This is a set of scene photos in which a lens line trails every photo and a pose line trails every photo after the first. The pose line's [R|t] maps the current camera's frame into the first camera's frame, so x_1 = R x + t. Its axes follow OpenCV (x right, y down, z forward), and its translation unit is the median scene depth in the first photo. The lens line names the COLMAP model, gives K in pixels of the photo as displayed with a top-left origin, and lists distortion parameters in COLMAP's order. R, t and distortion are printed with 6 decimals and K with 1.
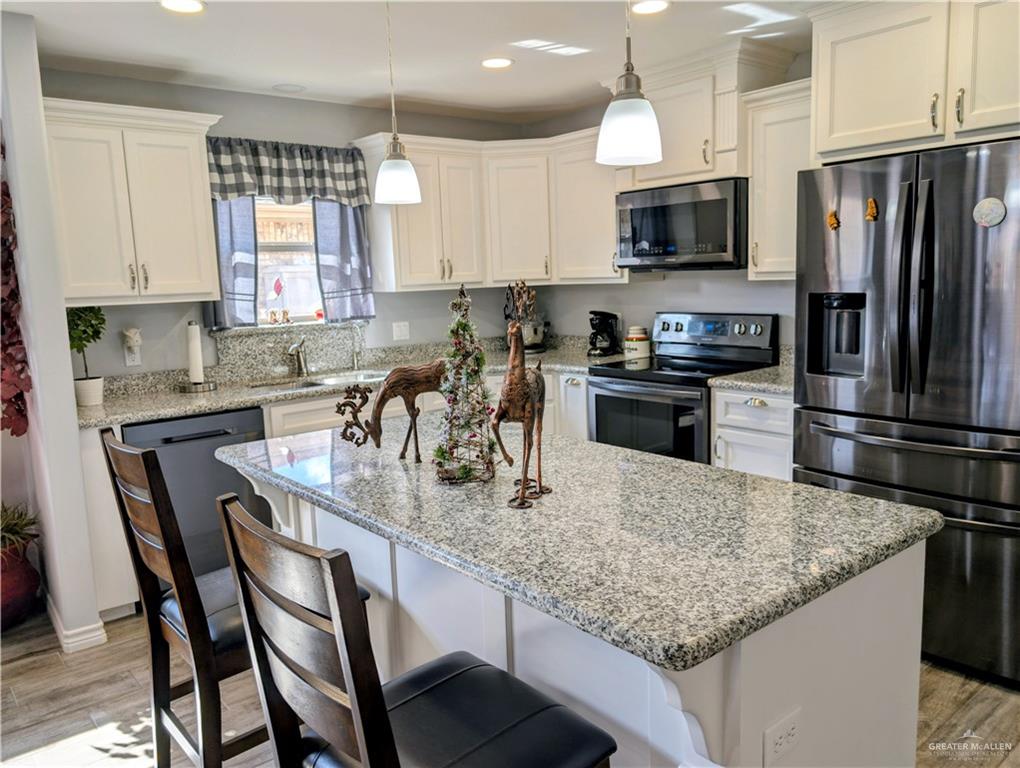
lens RADIAL K [[753.4, 0, 510.0], [0, 753.4, 384.0], [0, 0, 1]] dist [0.047462, 0.003137]
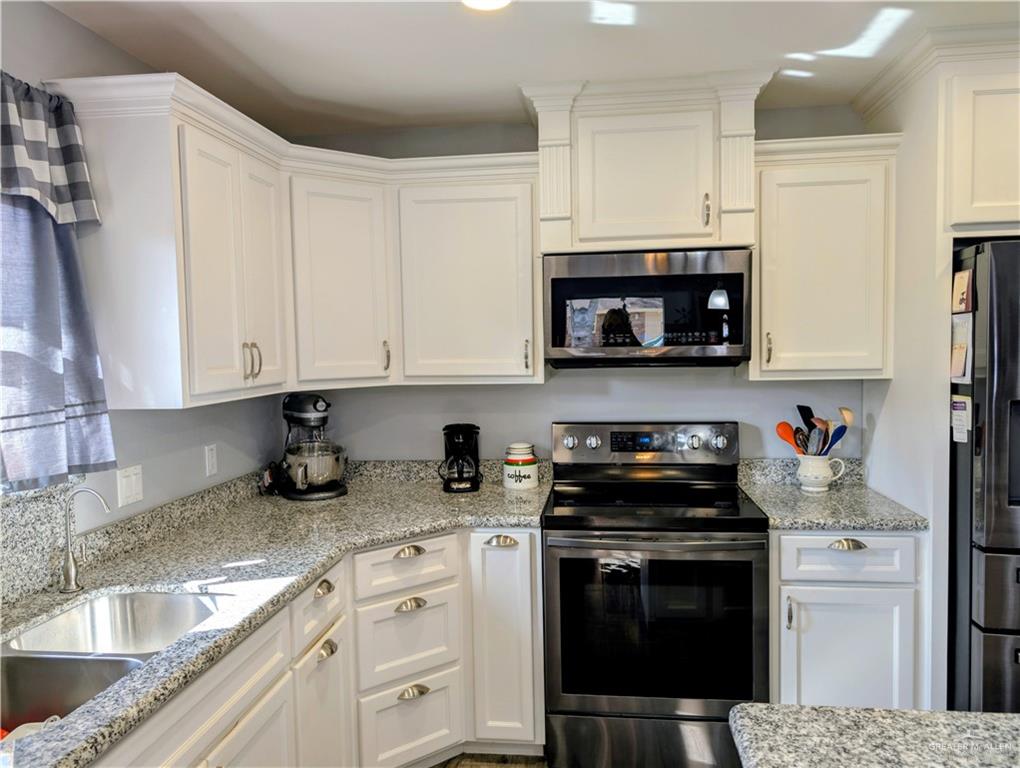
lens RADIAL K [[753.4, 0, 510.0], [0, 753.4, 384.0], [0, 0, 1]] dist [0.047462, 0.003137]
pose [[0.733810, -0.016389, 0.679157, -0.324260], [0.093886, 0.992563, -0.077489, -0.080617], [-0.672836, 0.120625, 0.729891, 0.506434]]
